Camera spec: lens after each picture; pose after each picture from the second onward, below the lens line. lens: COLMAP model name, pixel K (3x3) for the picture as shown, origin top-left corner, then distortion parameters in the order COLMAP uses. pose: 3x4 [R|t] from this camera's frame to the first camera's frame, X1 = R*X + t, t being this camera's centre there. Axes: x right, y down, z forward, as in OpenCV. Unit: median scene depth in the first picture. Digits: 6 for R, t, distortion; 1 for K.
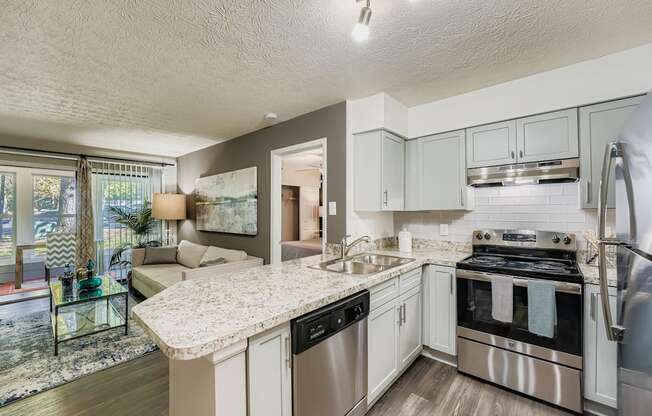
lens RADIAL K [[265.6, 0, 325.8], [0, 265.6, 207.5], [0, 0, 1]] dist [-0.012558, -0.000558]
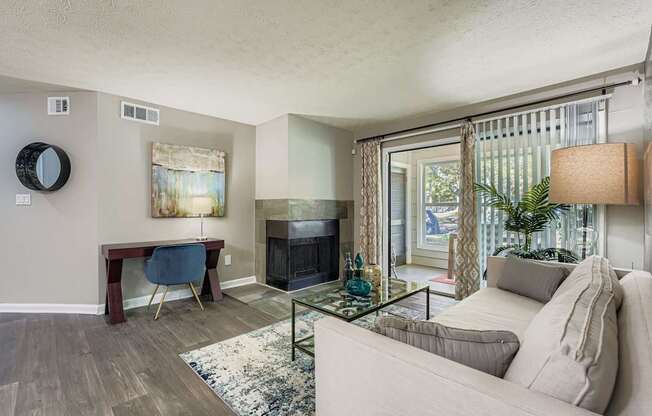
lens RADIAL K [[294.6, 0, 324.8], [0, 294.6, 207.3], [0, 0, 1]] dist [0.001433, 0.000084]
pose [[-0.080603, 0.005014, -0.996734, -0.129977], [0.002964, 0.999984, 0.004791, 0.088559], [0.996742, -0.002568, -0.080617, 1.225663]]
